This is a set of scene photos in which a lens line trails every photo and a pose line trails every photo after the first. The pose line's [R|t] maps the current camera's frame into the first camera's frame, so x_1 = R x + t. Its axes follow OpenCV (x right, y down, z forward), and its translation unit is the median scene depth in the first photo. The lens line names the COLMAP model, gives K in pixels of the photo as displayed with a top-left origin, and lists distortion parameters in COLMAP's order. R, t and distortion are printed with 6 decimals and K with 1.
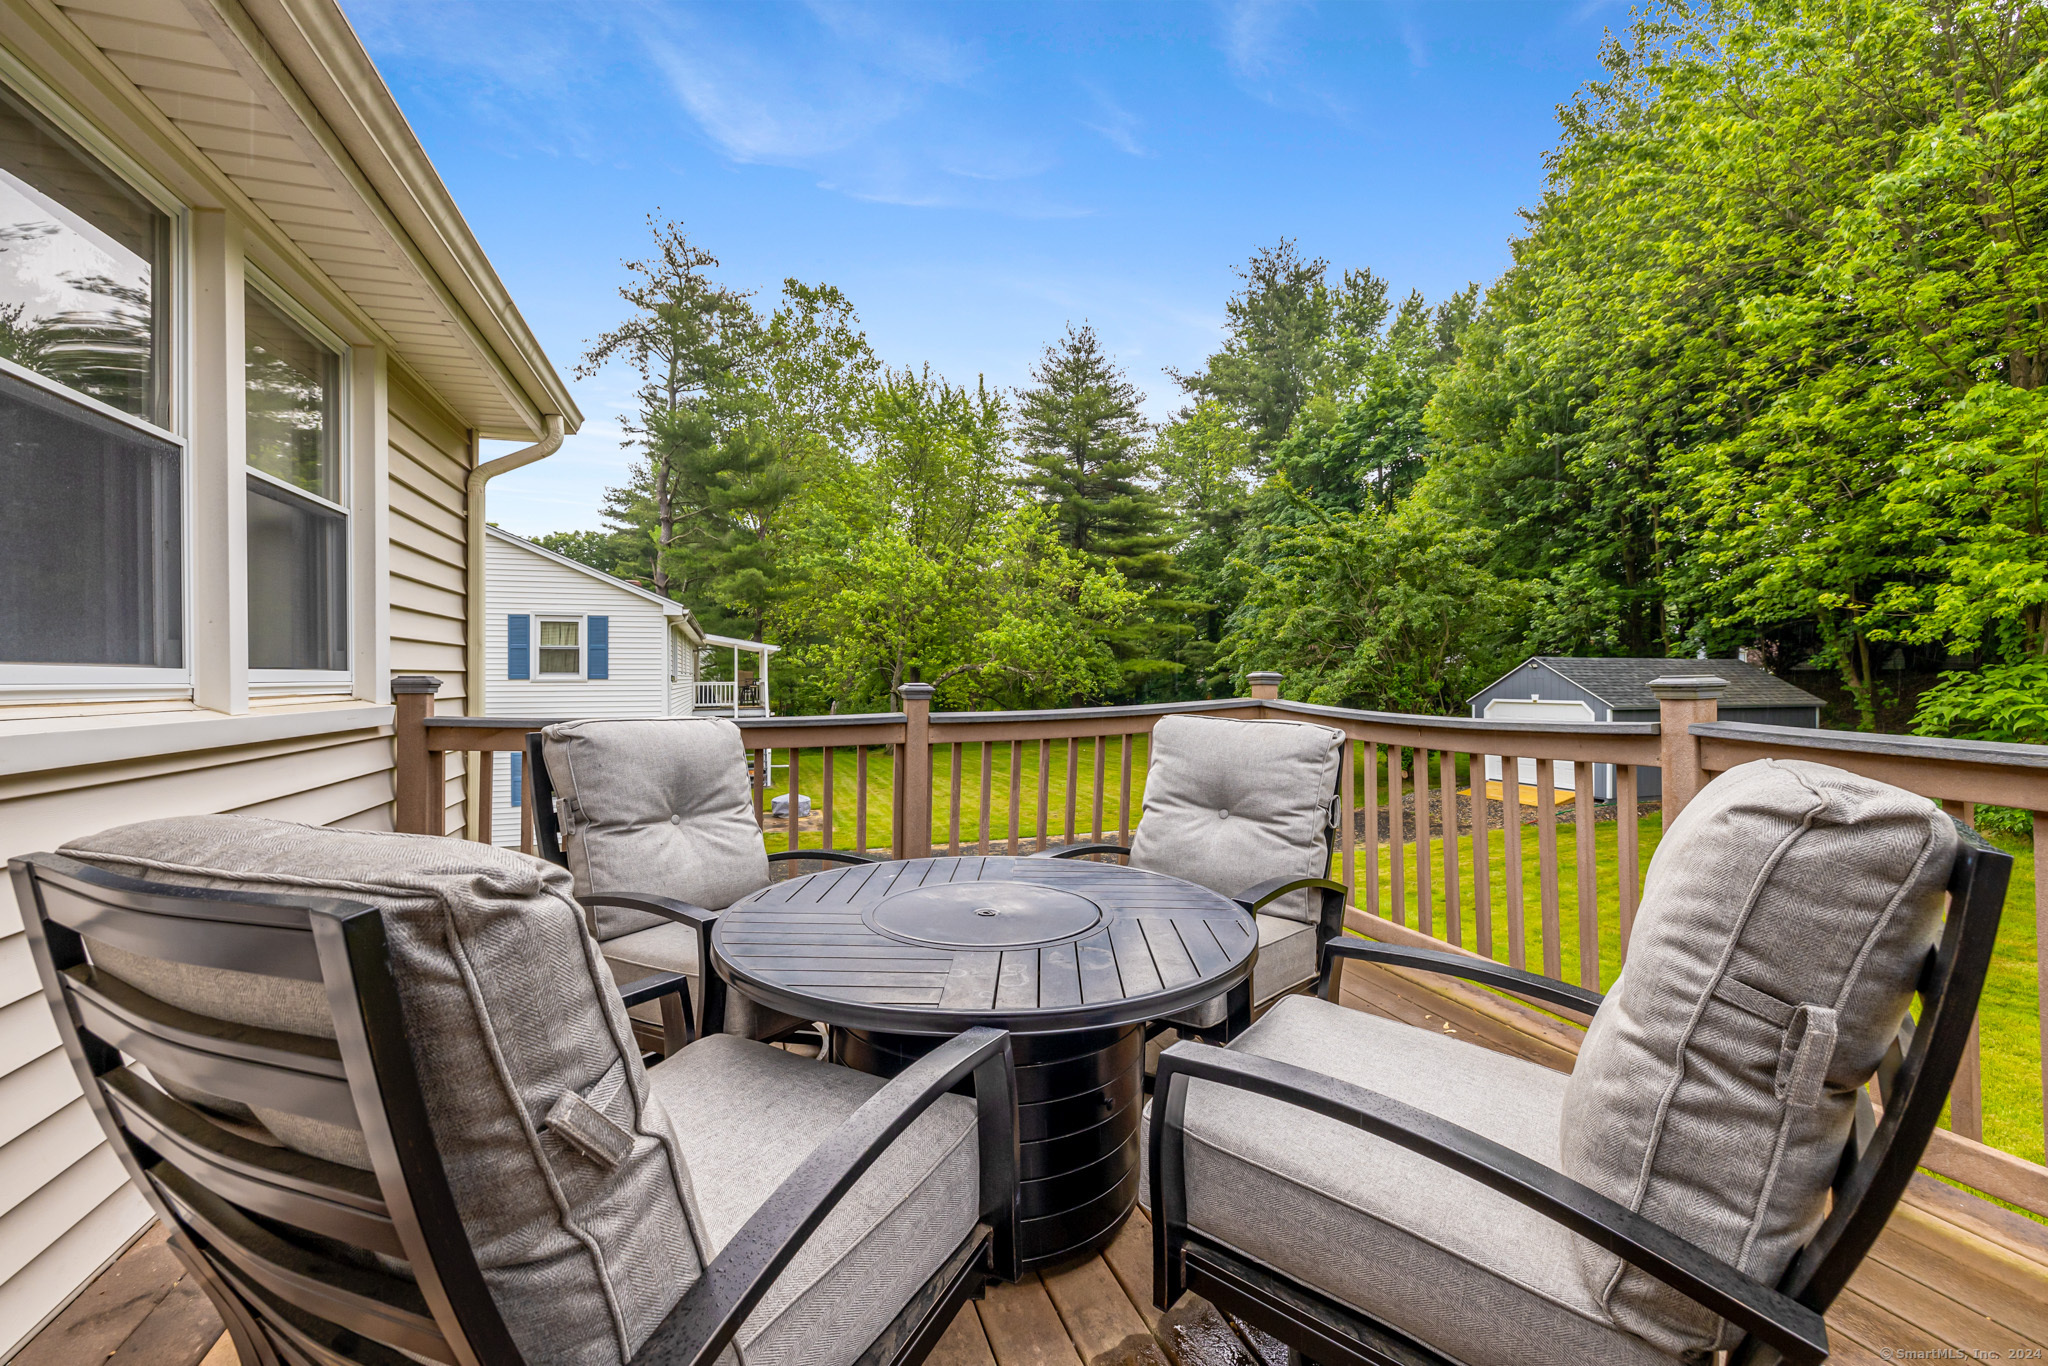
lens RADIAL K [[851.9, 0, 1023.0], [0, 851.9, 674.0], [0, 0, 1]] dist [0.001618, -0.000830]
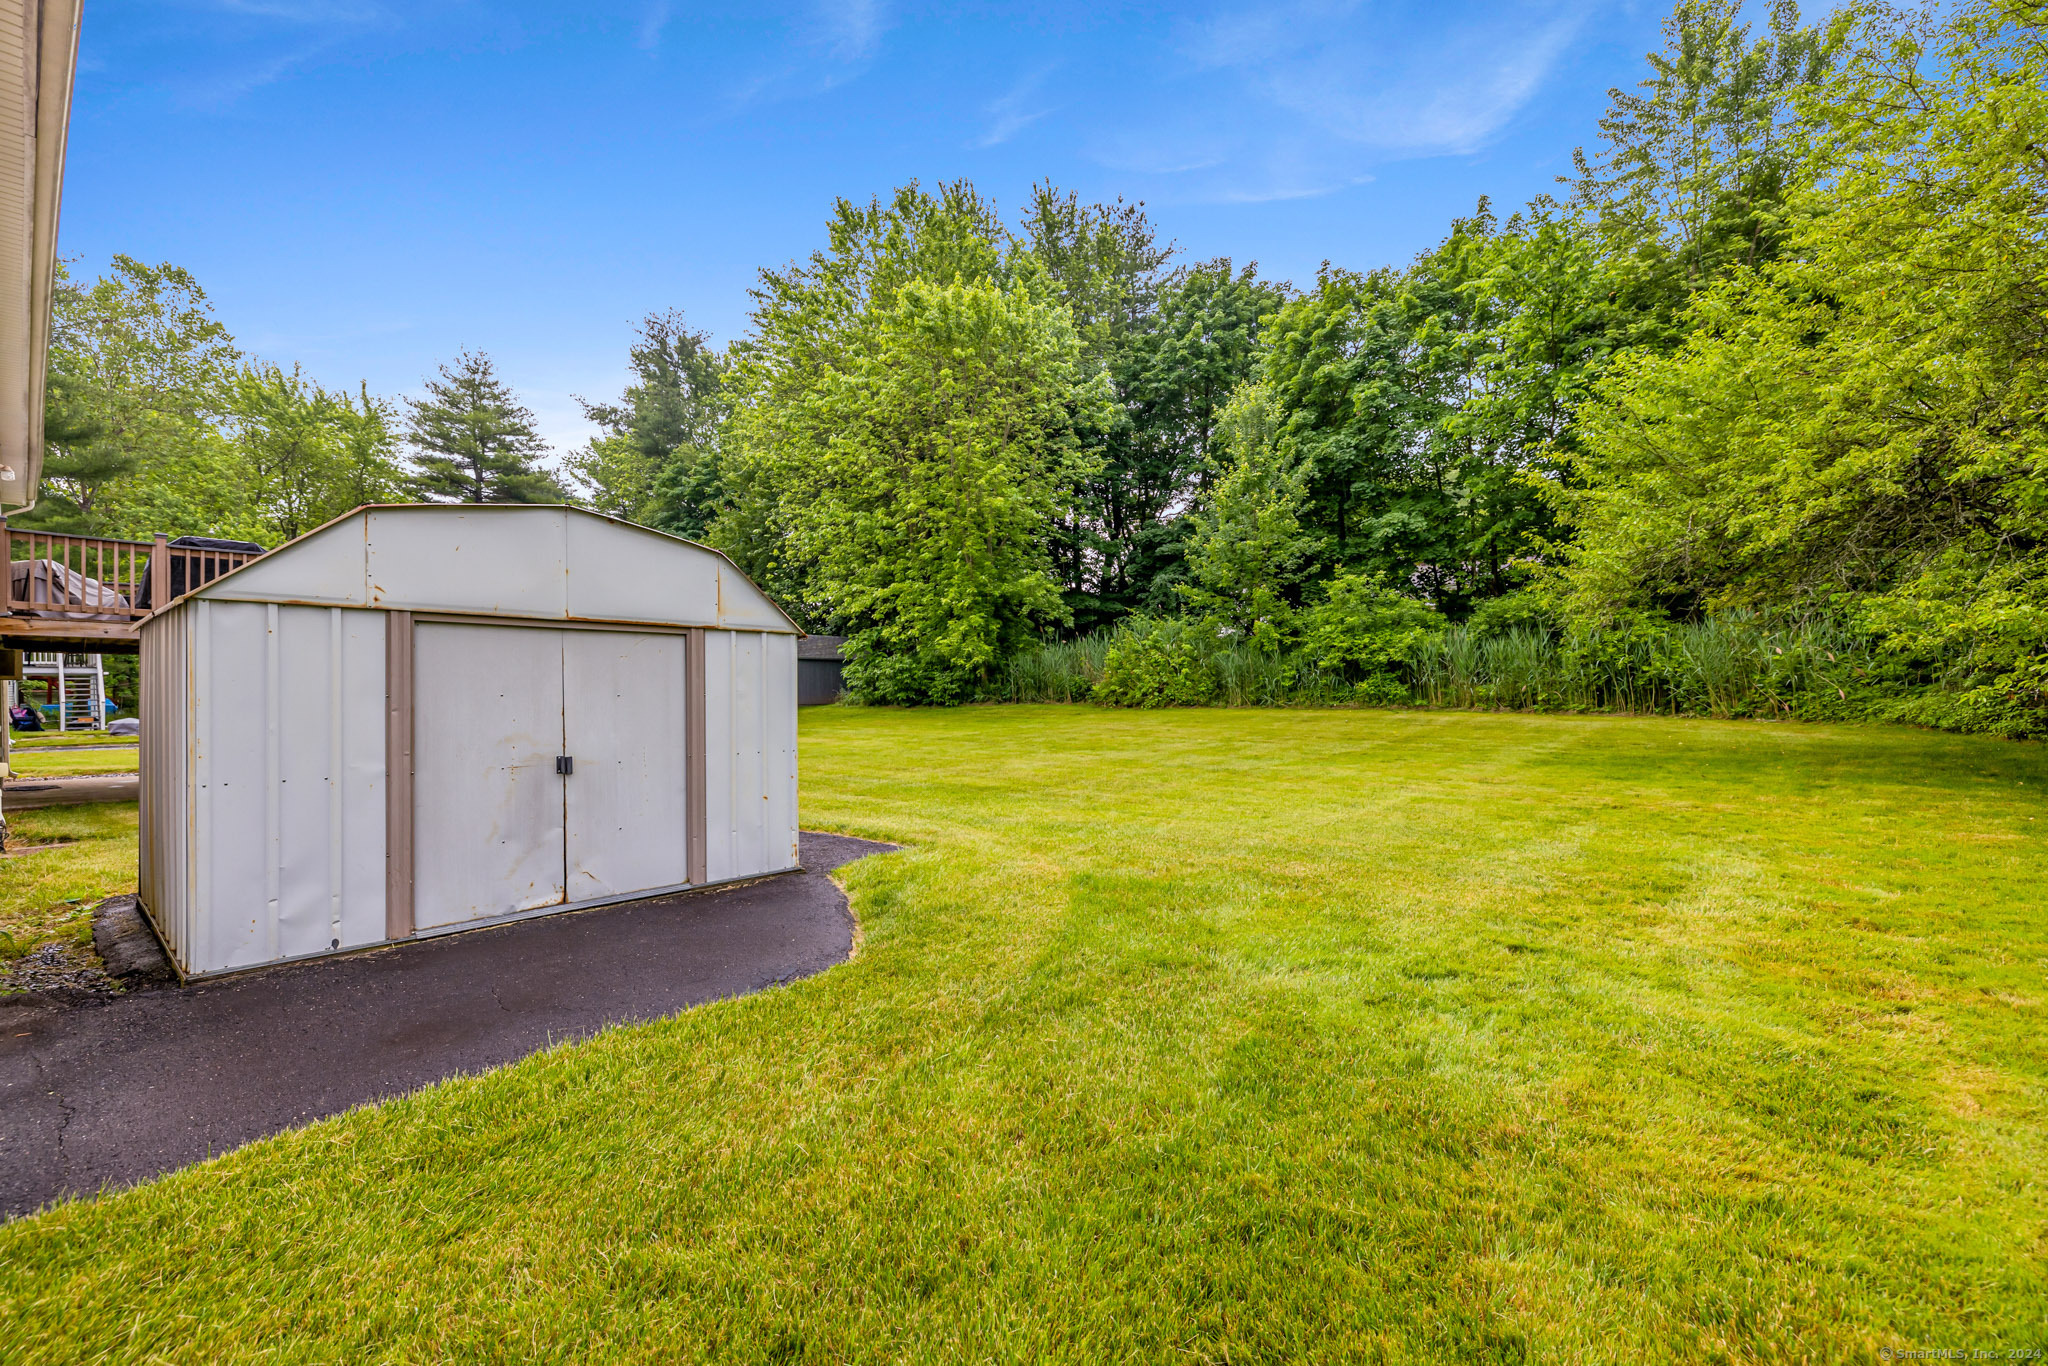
lens RADIAL K [[851.9, 0, 1021.9], [0, 851.9, 689.1], [0, 0, 1]] dist [0.001618, -0.000830]
pose [[0.855390, -0.007410, 0.517932, 0.106272], [0.001475, 0.999928, 0.011870, 0.038896], [-0.517983, -0.009390, 0.855340, -0.399476]]
